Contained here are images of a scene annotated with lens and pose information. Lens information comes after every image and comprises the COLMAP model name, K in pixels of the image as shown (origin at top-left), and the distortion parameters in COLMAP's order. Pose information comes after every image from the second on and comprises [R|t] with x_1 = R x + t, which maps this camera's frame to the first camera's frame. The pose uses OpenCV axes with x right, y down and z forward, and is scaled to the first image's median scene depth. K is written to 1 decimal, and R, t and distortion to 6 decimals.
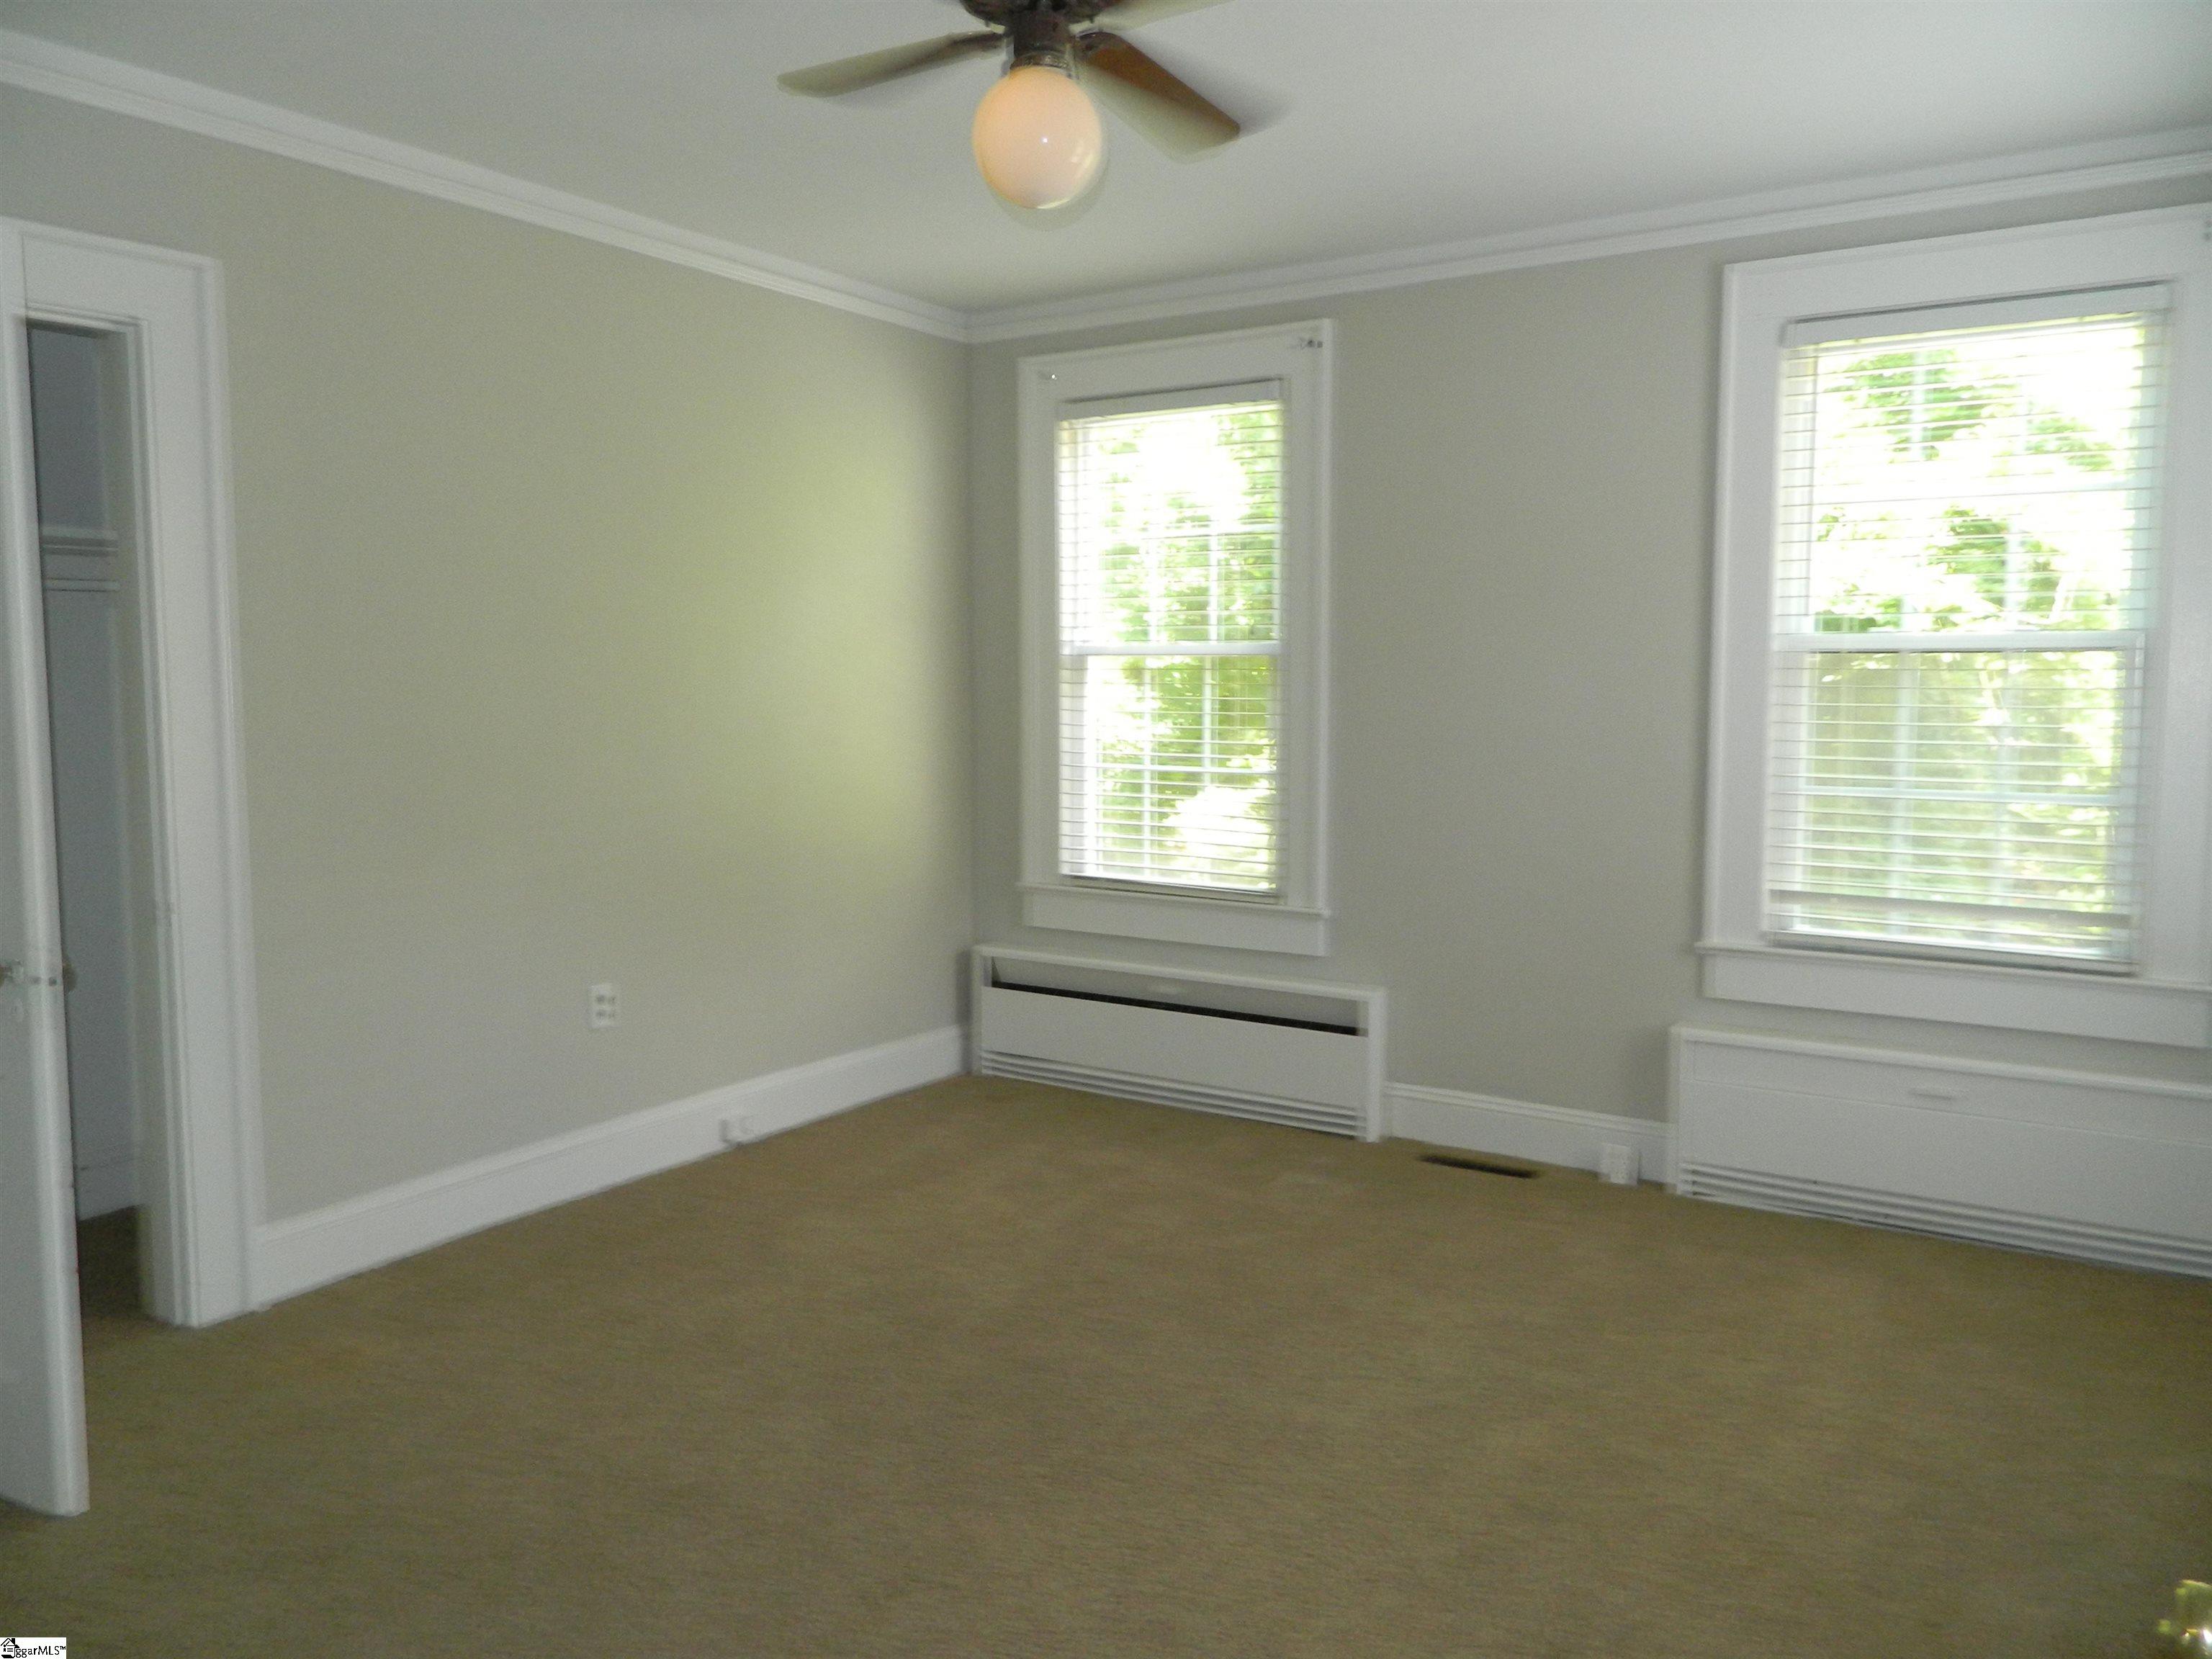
lens RADIAL K [[1626.2, 0, 1106.0], [0, 1626.2, 829.5], [0, 0, 1]] dist [0.000634, 0.001481]
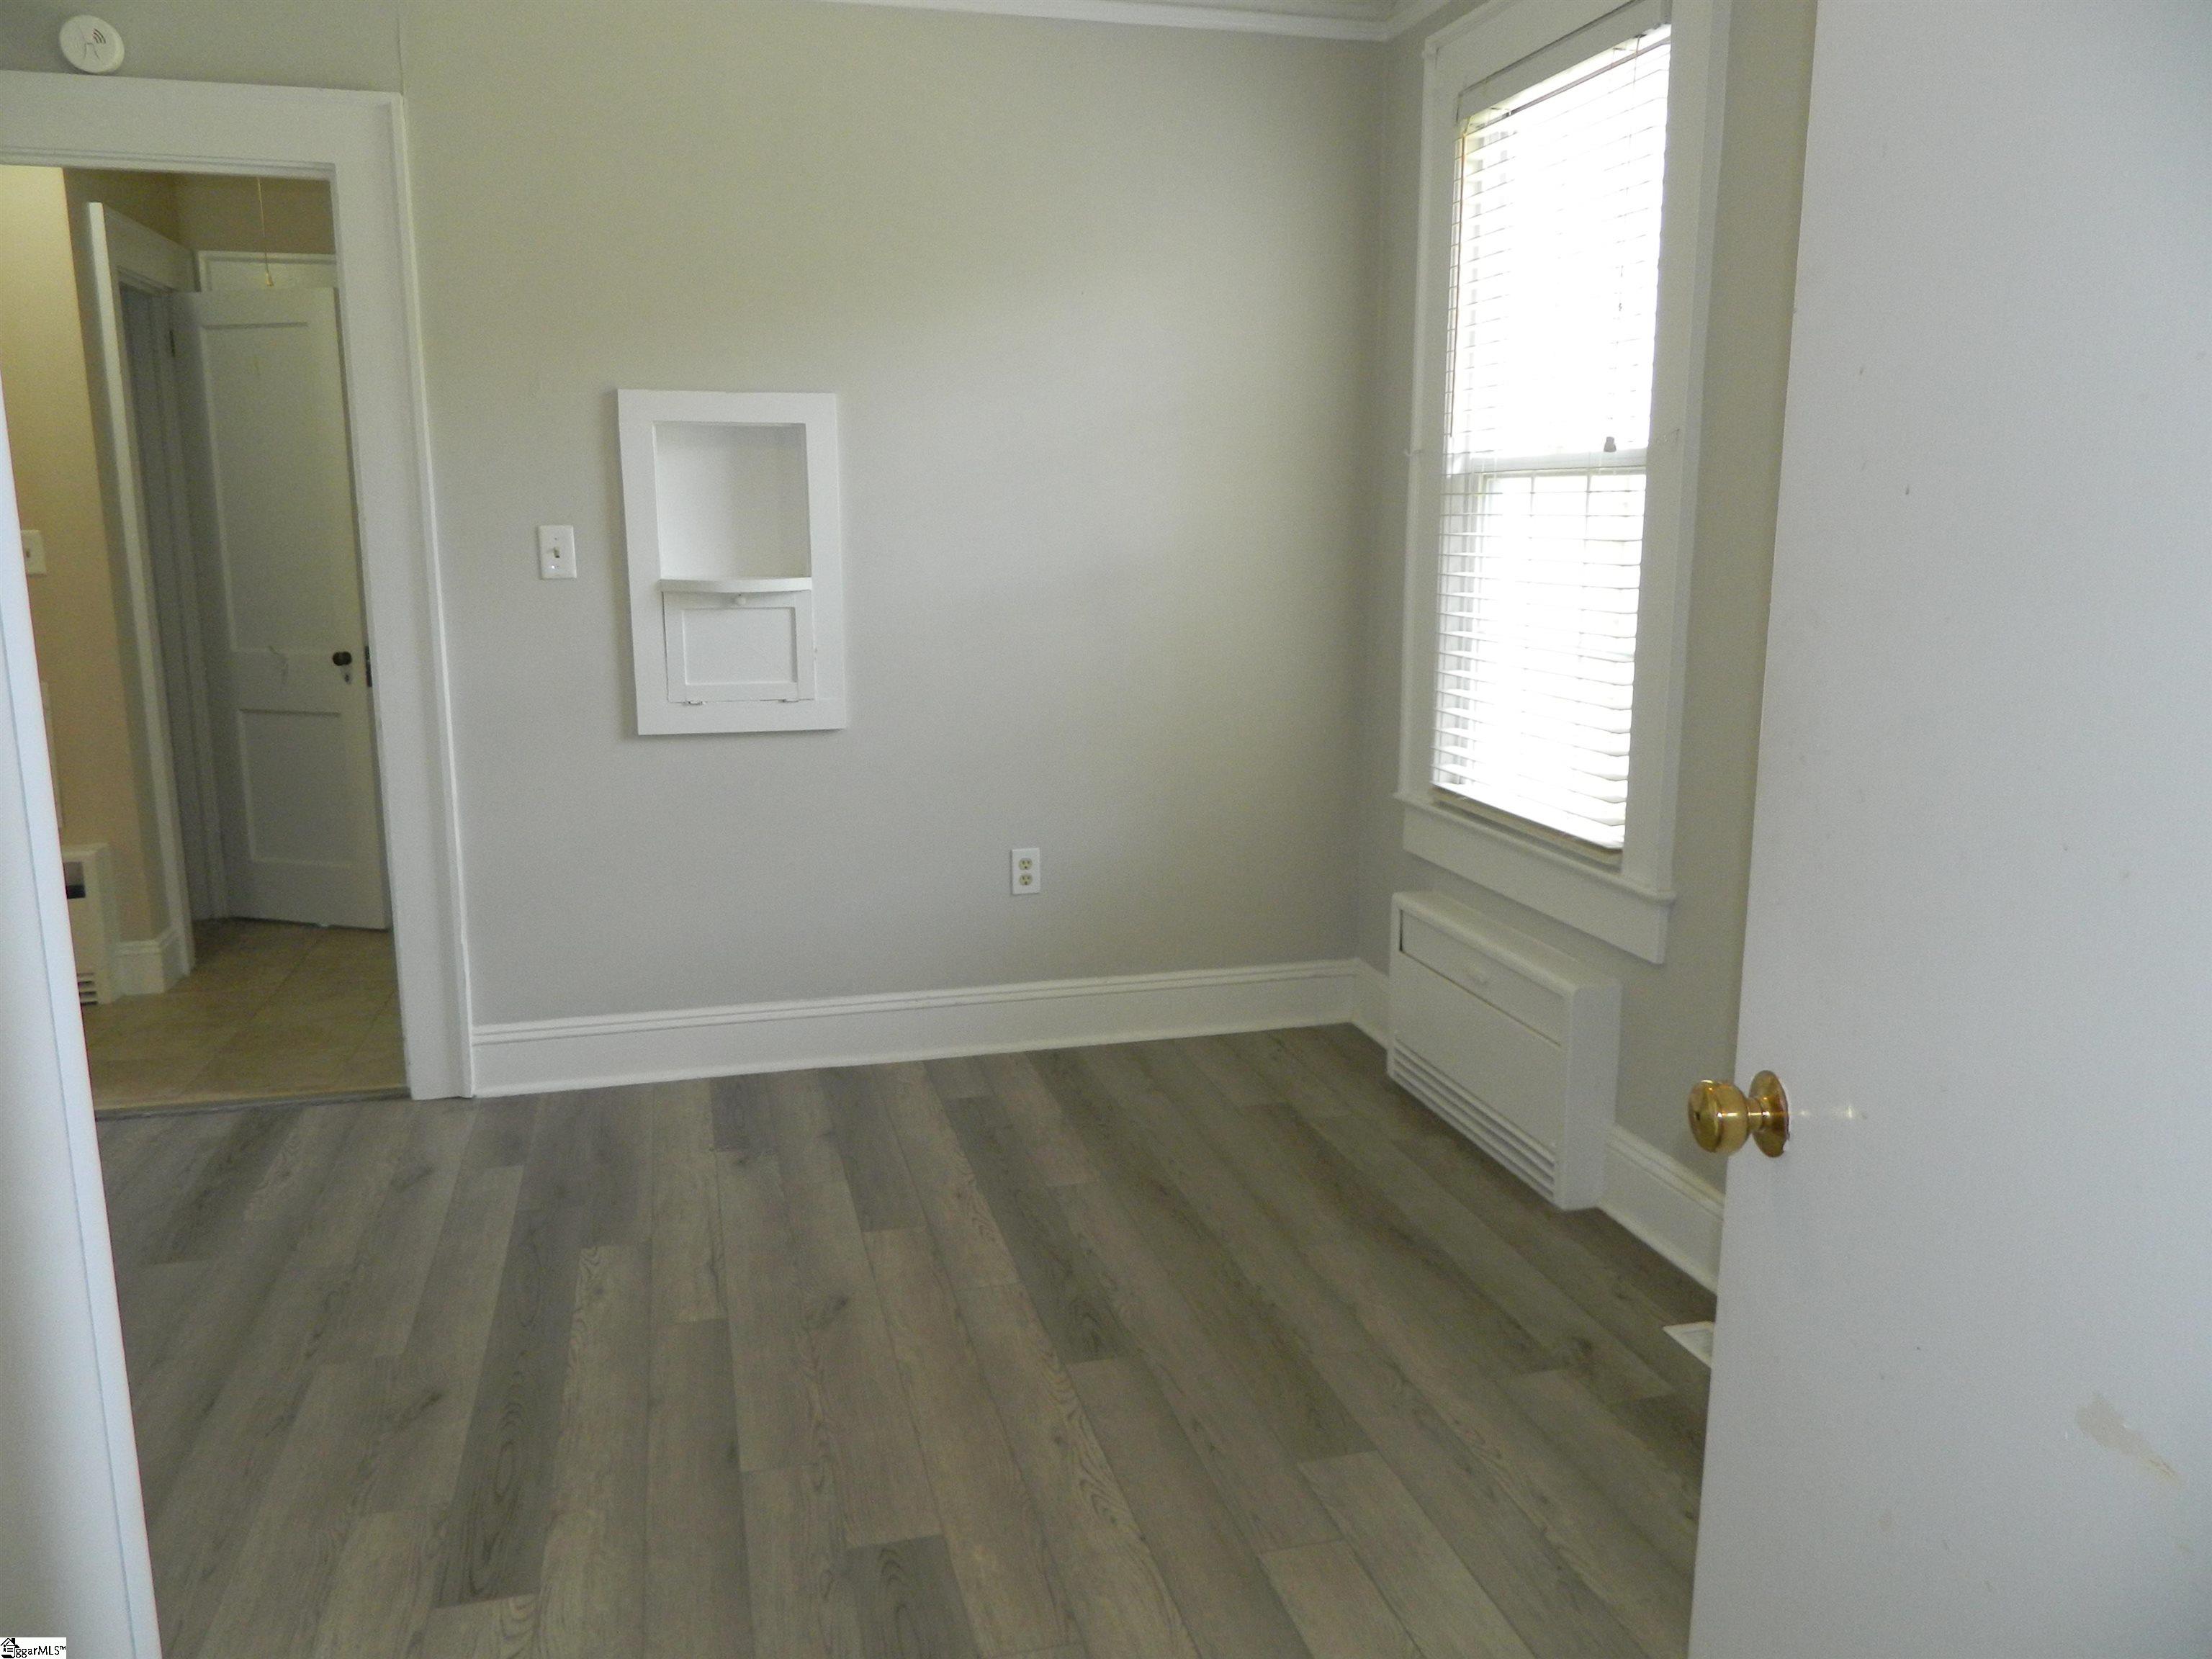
lens RADIAL K [[1626.2, 0, 1106.0], [0, 1626.2, 829.5], [0, 0, 1]] dist [0.000634, 0.001481]
pose [[0.696604, 0.135442, -0.704556, 0.379054], [-0.064358, 0.989857, 0.126656, -0.035674], [0.714564, -0.042885, 0.698254, 0.403952]]
